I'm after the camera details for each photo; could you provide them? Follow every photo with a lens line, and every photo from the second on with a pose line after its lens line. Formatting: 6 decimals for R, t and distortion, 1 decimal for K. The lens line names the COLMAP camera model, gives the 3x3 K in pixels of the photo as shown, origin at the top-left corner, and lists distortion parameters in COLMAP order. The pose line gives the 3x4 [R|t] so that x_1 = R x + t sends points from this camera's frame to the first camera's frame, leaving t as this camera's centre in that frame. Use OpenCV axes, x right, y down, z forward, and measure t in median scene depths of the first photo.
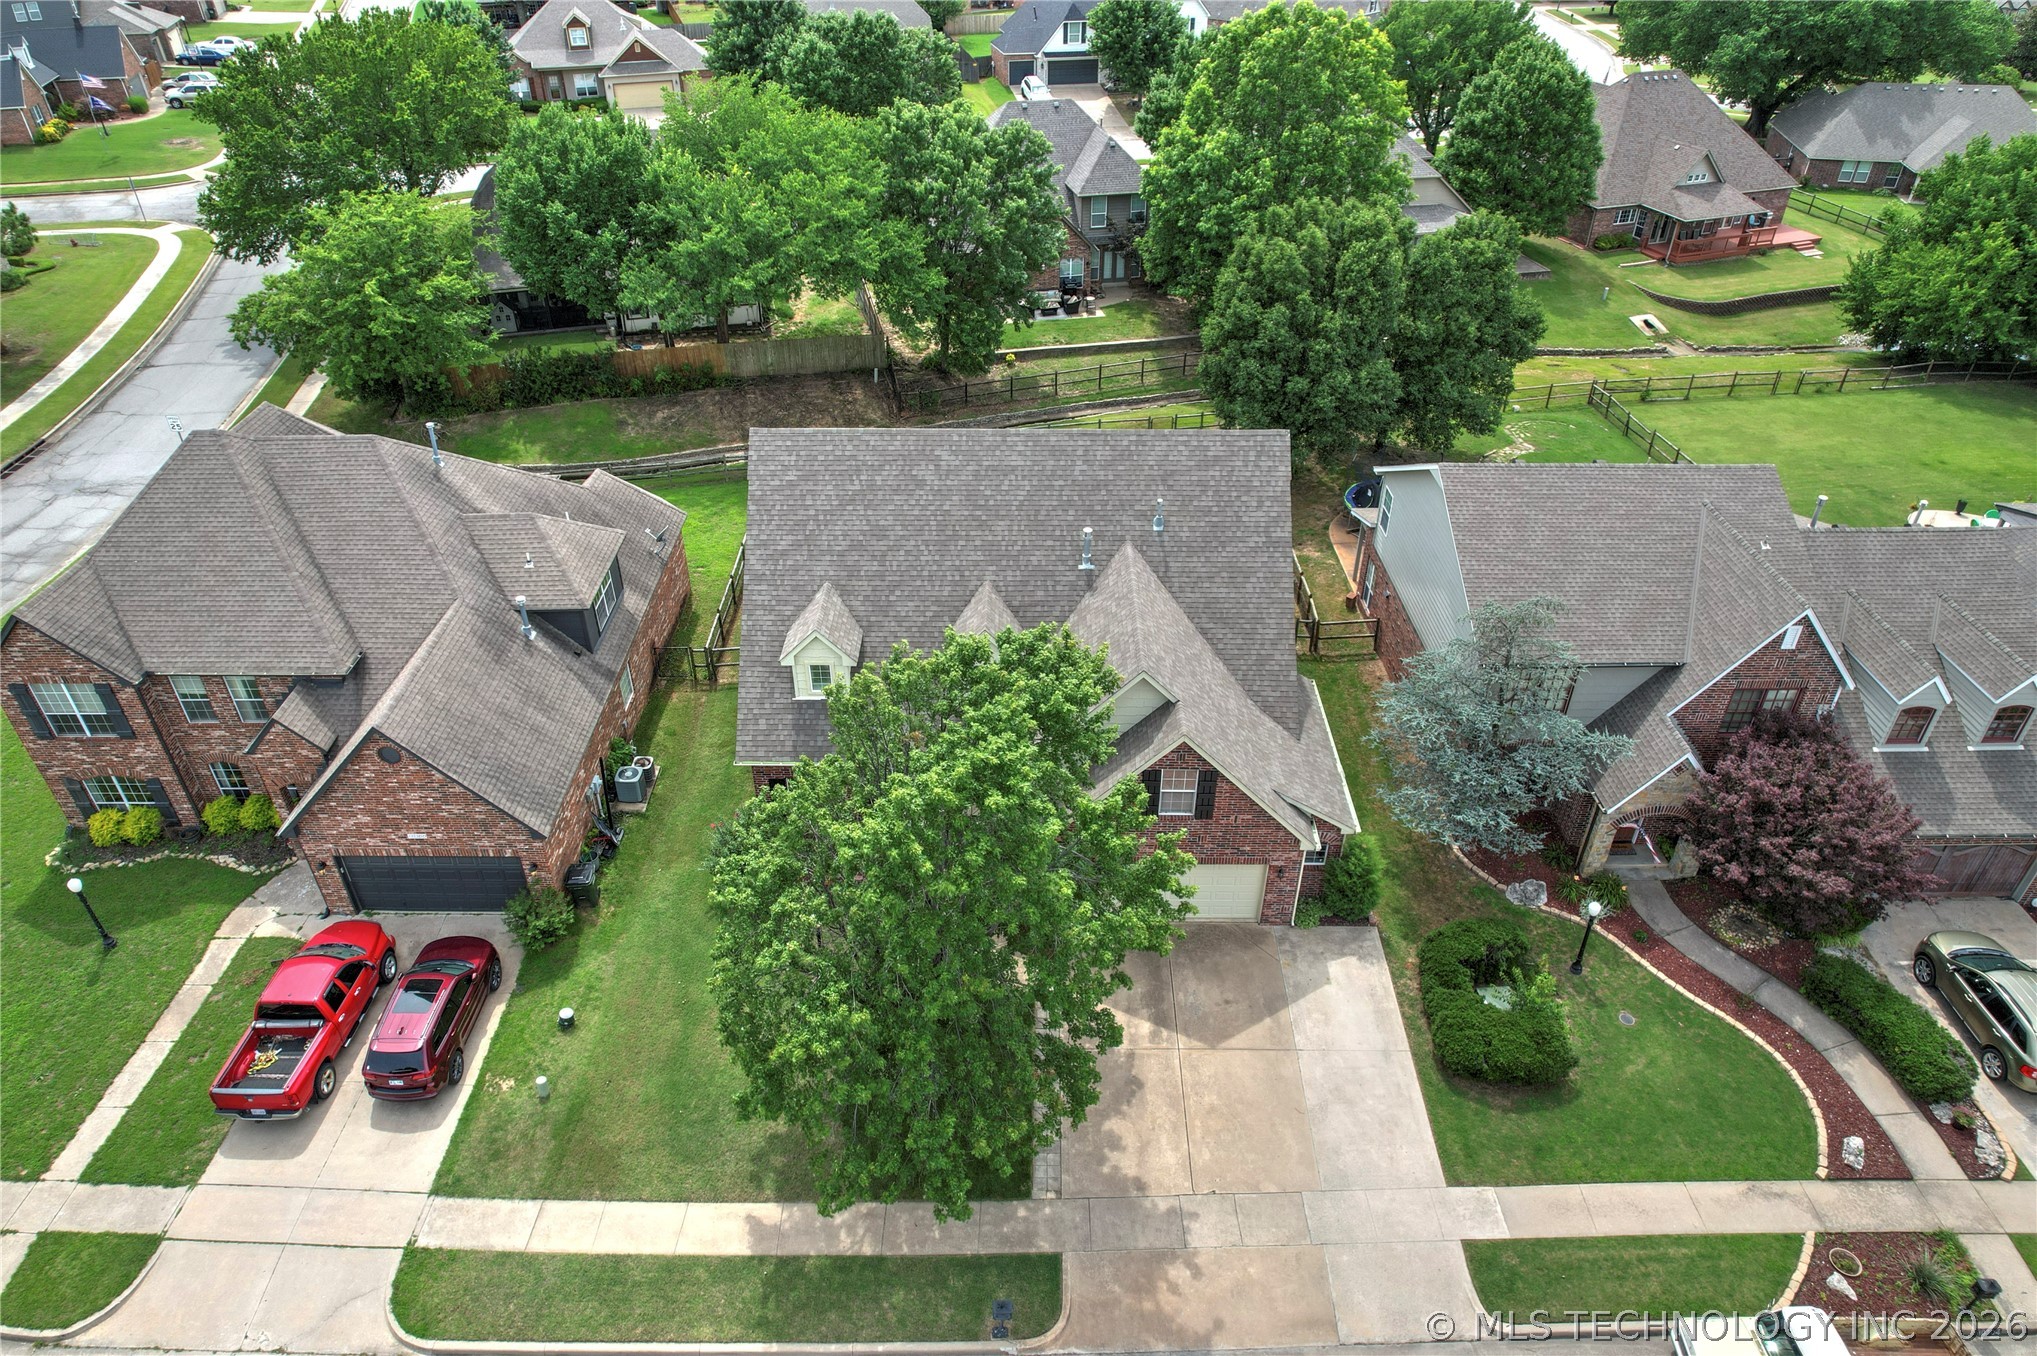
lens RADIAL K [[1306.8, 0, 1018.5], [0, 1306.8, 678.0], [0, 0, 1]] dist [-0.076068, 0.067605]
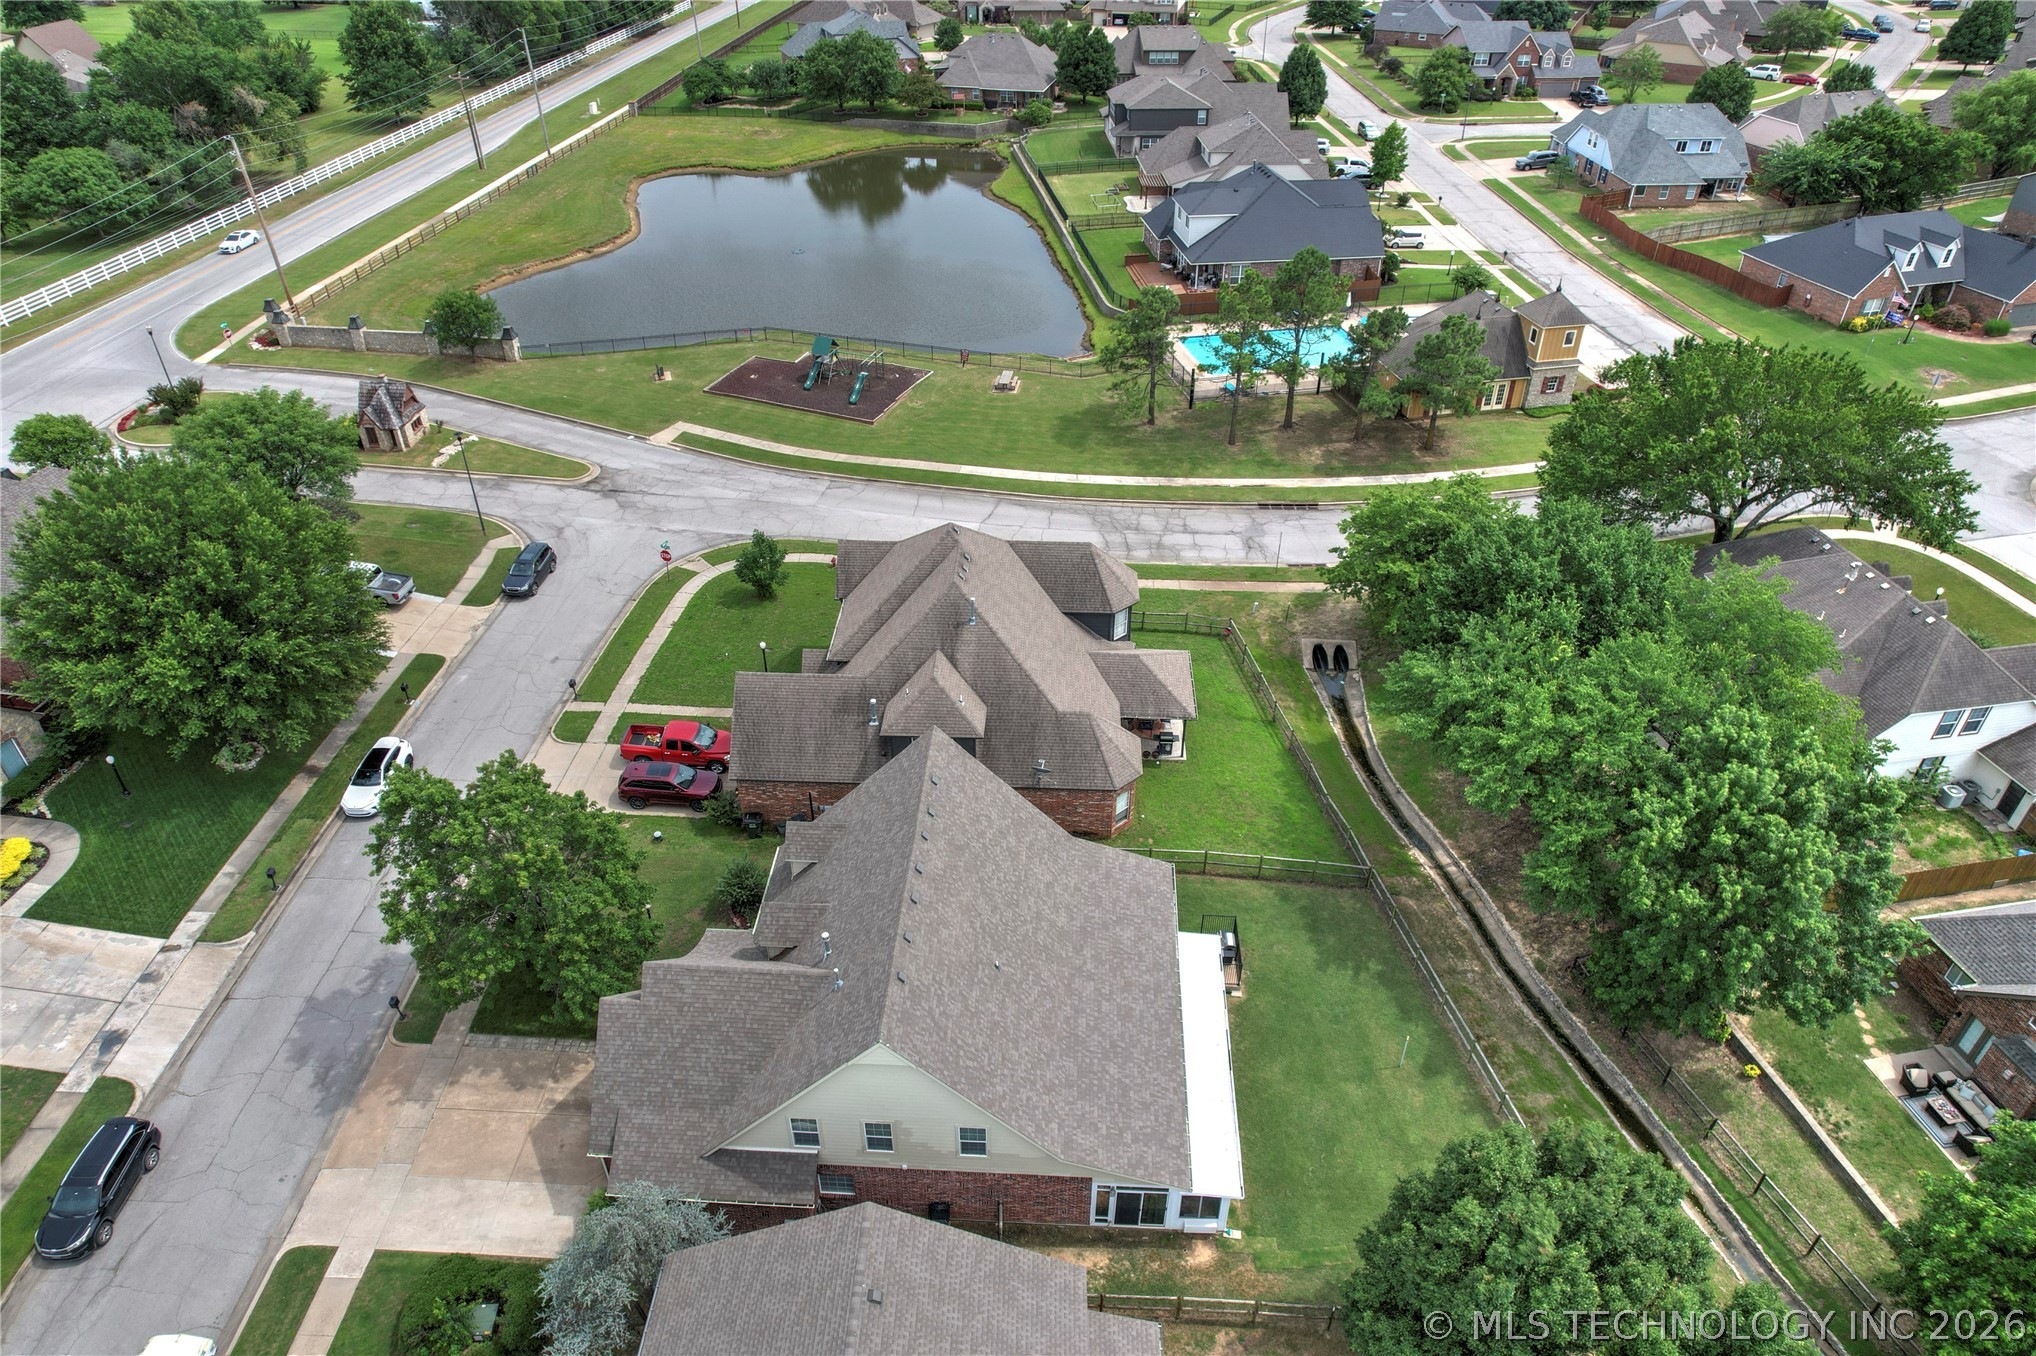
lens RADIAL K [[1306.2, 0, 1018.0], [0, 1306.2, 678.0], [0, 0, 1]] dist [-0.076068, 0.067605]
pose [[-0.044125, 0.577958, -0.814873, 0.928680], [-0.571960, 0.654144, 0.494931, -1.009966], [0.819094, 0.487913, 0.301704, 0.672593]]
